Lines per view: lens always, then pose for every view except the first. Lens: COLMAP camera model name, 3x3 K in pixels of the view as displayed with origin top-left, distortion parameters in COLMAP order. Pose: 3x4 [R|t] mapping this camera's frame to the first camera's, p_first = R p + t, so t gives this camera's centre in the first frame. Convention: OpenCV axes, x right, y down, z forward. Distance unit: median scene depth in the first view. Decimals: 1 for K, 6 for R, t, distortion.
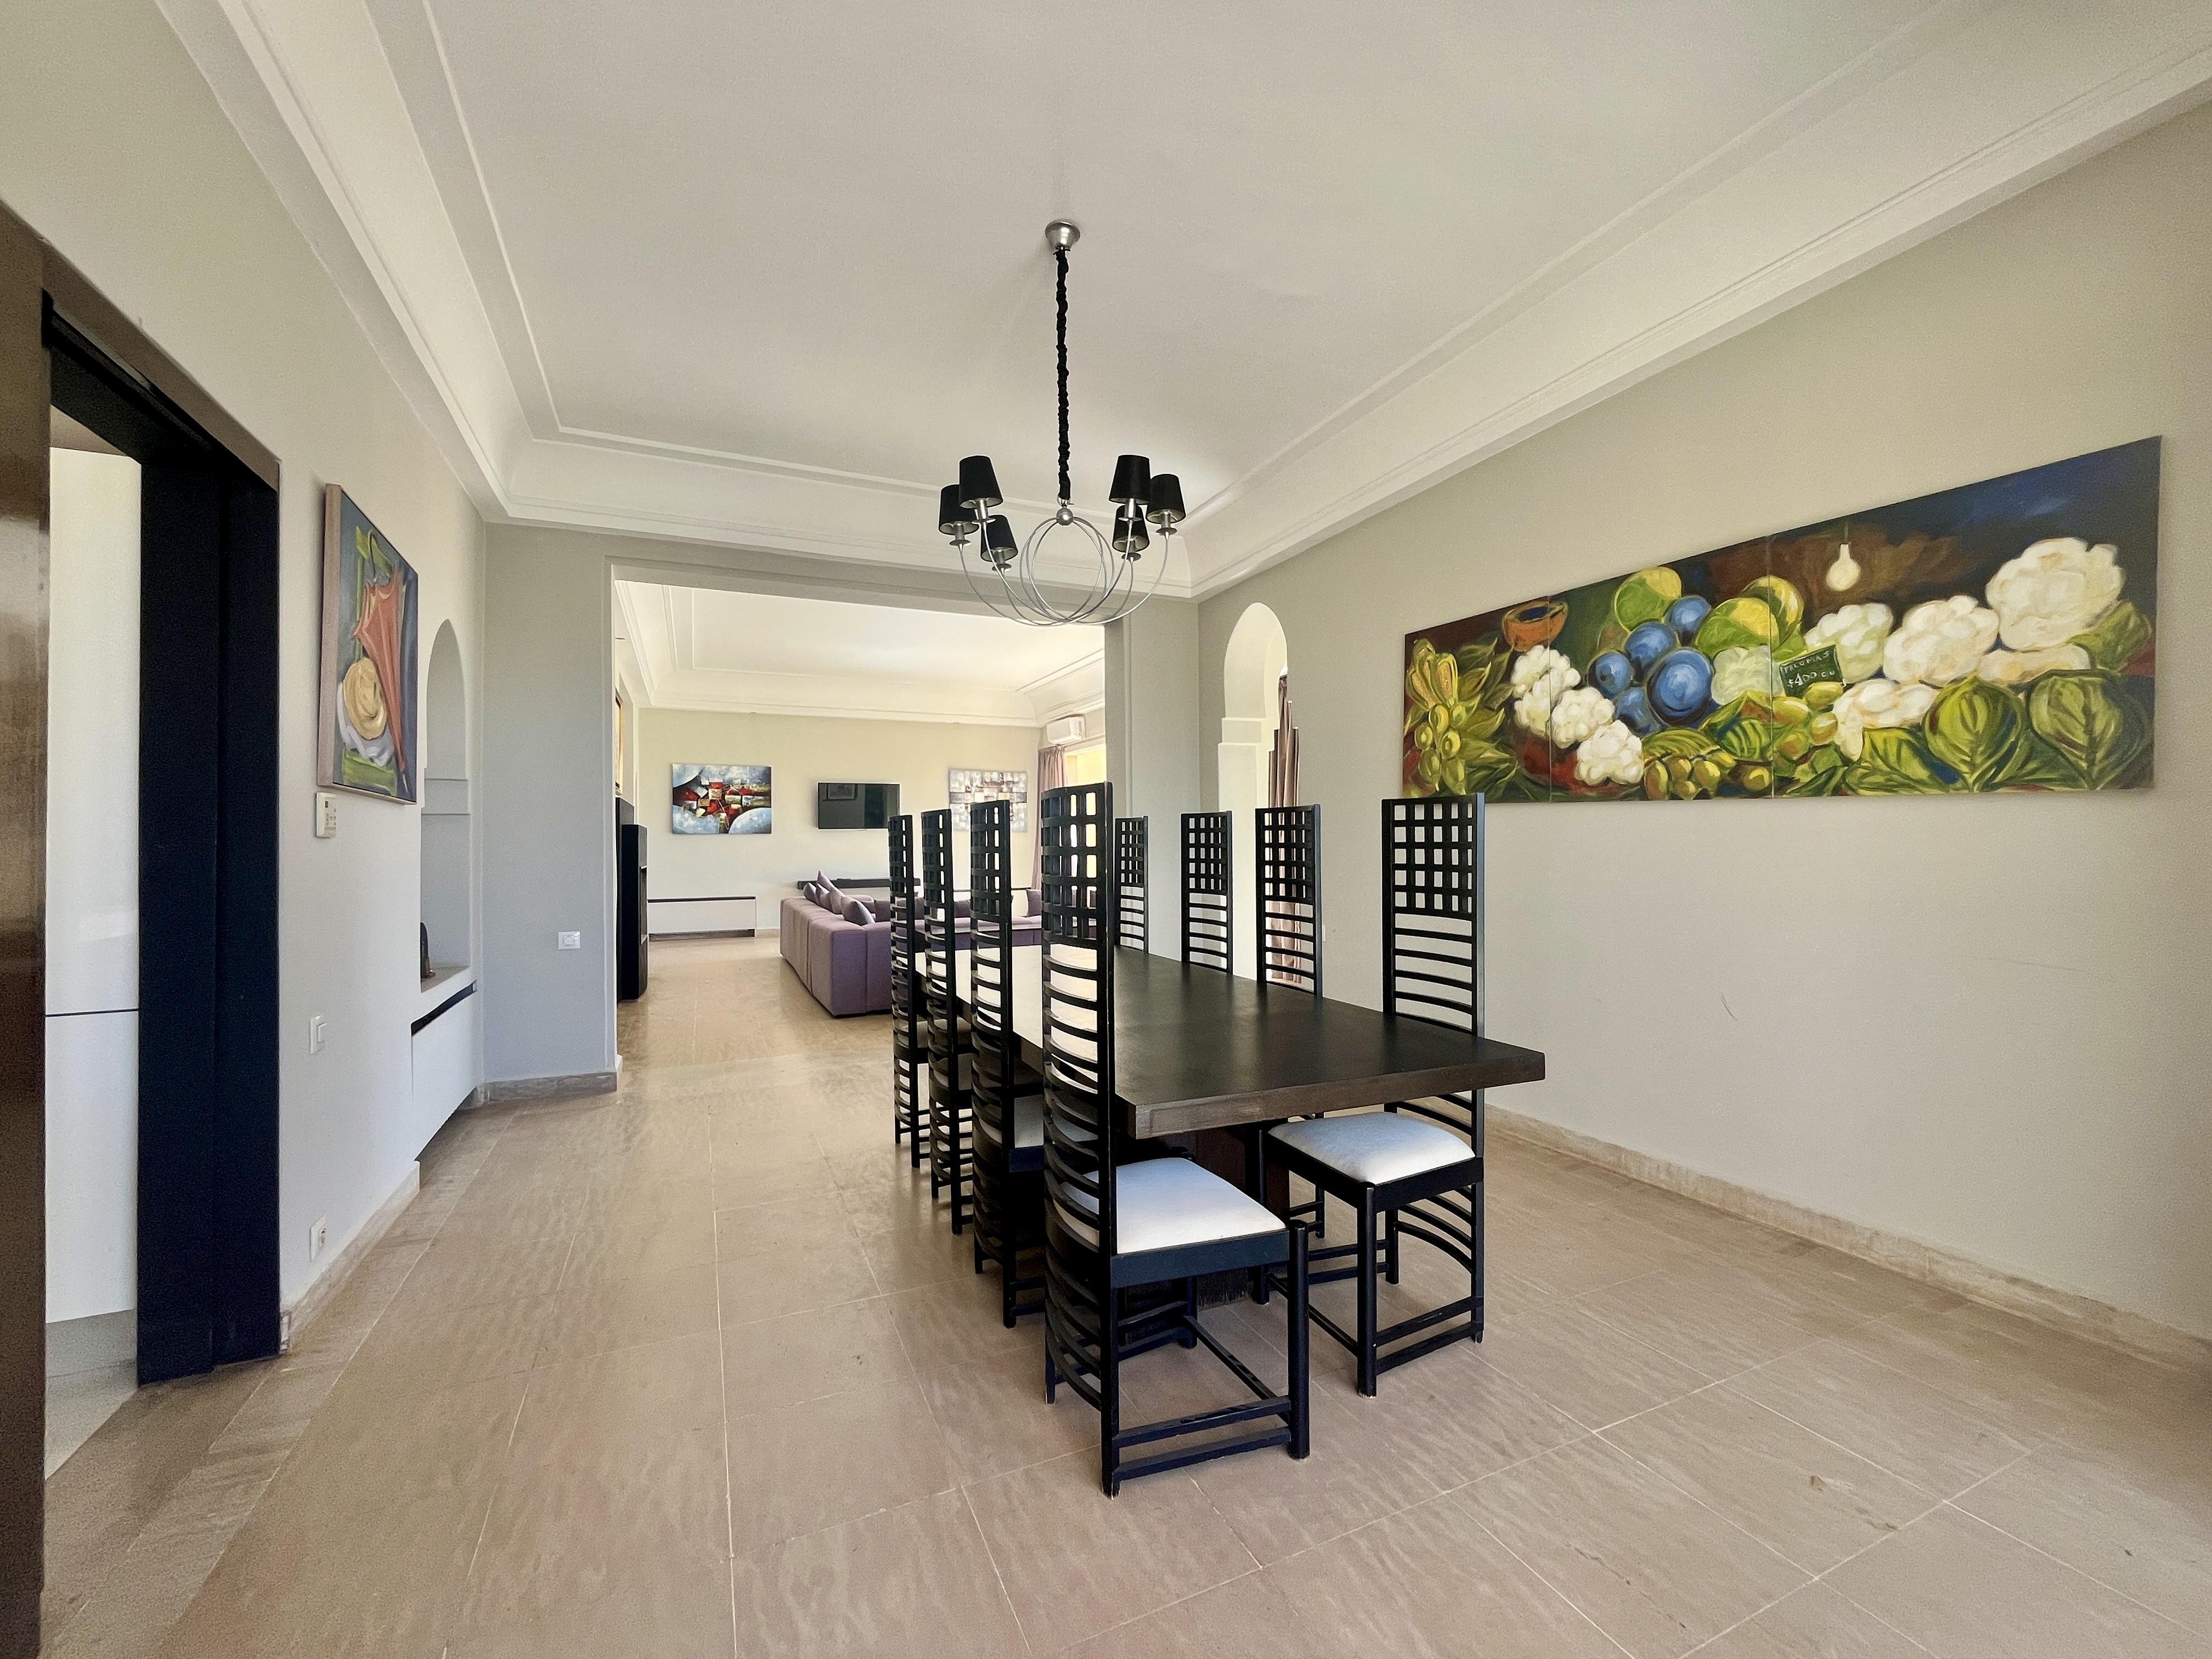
lens RADIAL K [[893.6, 0, 1112.7], [0, 893.6, 834.3], [0, 0, 1]] dist [0.013470, 0.000173]
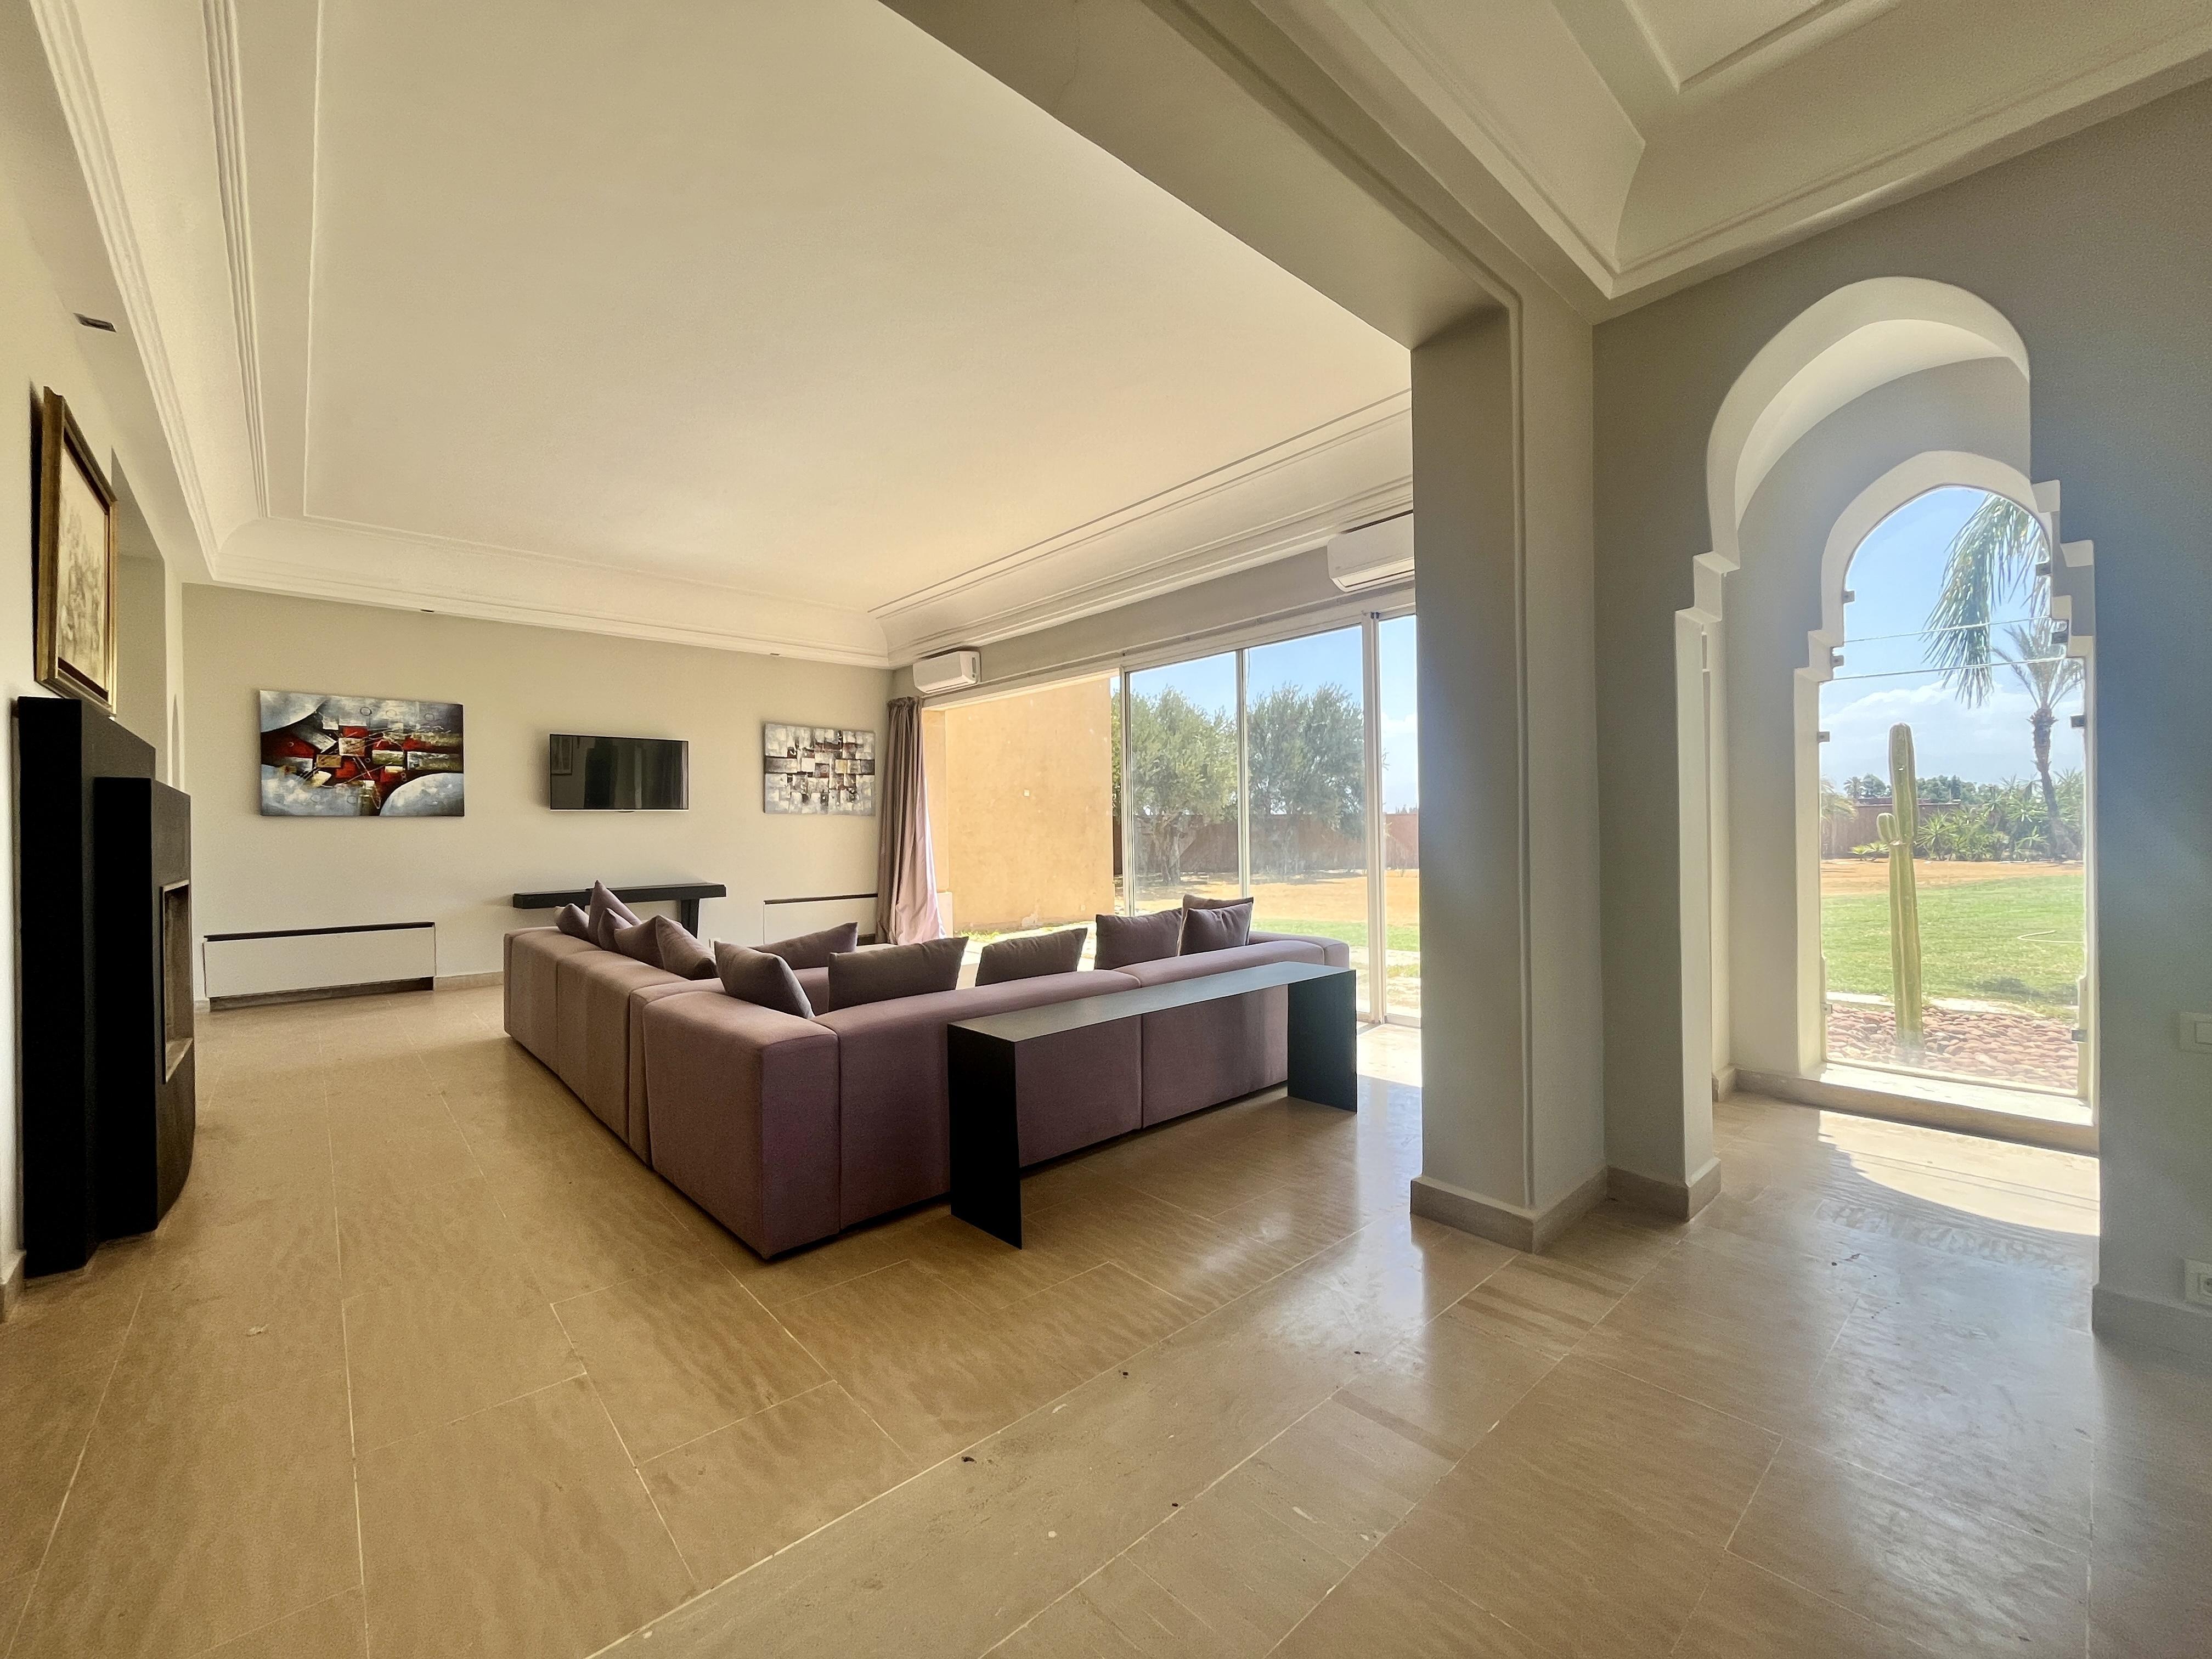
lens RADIAL K [[893.6, 0, 1098.0], [0, 893.6, 829.6], [0, 0, 1]] dist [0.013470, 0.000173]
pose [[0.957325, -0.002186, 0.289005, -0.150515], [-0.000342, 0.999962, 0.008696, 0.003160], [-0.289014, -0.008424, 0.957288, 0.302111]]
